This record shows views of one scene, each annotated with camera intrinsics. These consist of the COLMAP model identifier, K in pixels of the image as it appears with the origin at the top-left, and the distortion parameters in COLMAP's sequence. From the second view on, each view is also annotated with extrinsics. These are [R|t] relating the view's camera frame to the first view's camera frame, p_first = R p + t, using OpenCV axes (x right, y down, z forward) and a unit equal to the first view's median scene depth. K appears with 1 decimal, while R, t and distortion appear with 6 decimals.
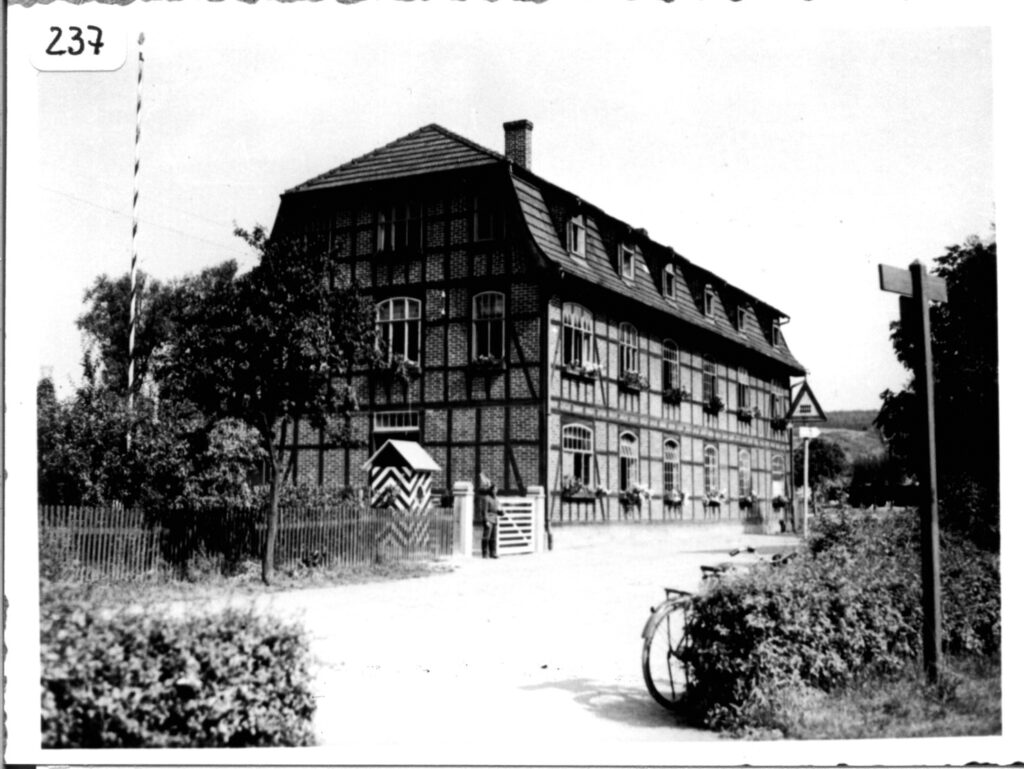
lens RADIAL K [[1106.6, 0, 511.5], [0, 1106.6, 382.0], [0, 0, 1]] dist [0.003225, 0.000000]
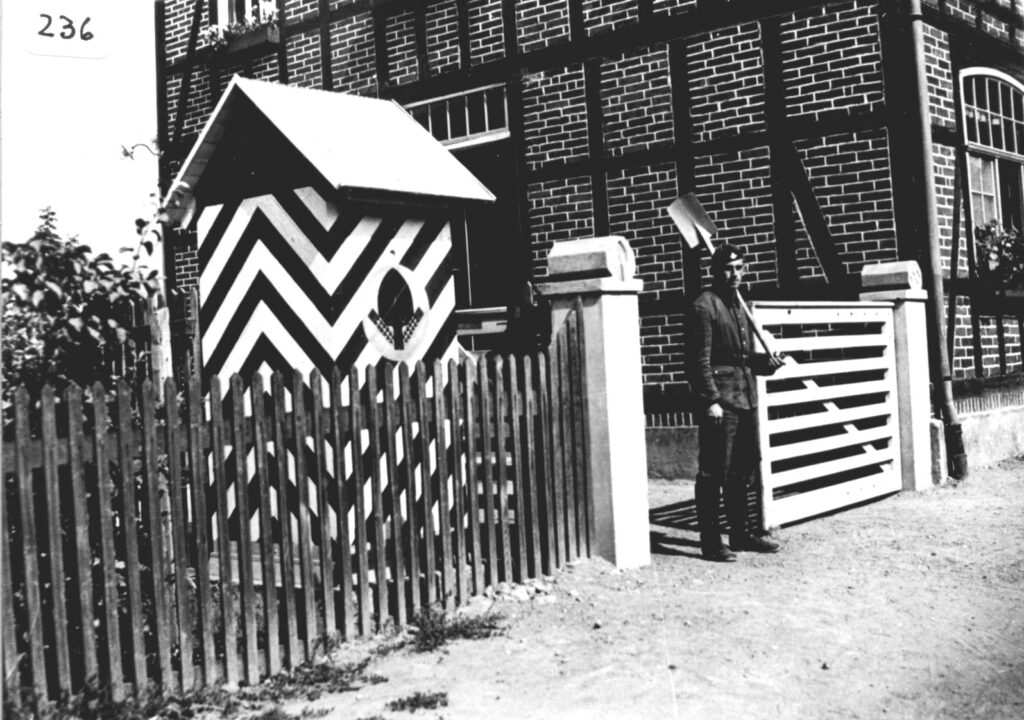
lens RADIAL K [[1289.9, 0, 510.8], [0, 1289.9, 359.0], [0, 0, 1]] dist [-0.034539, 0.000000]
pose [[0.972637, -0.073583, -0.220369, -0.002270], [0.096078, 0.991005, 0.093153, 0.080520], [0.211532, -0.111776, 0.970958, 0.670097]]
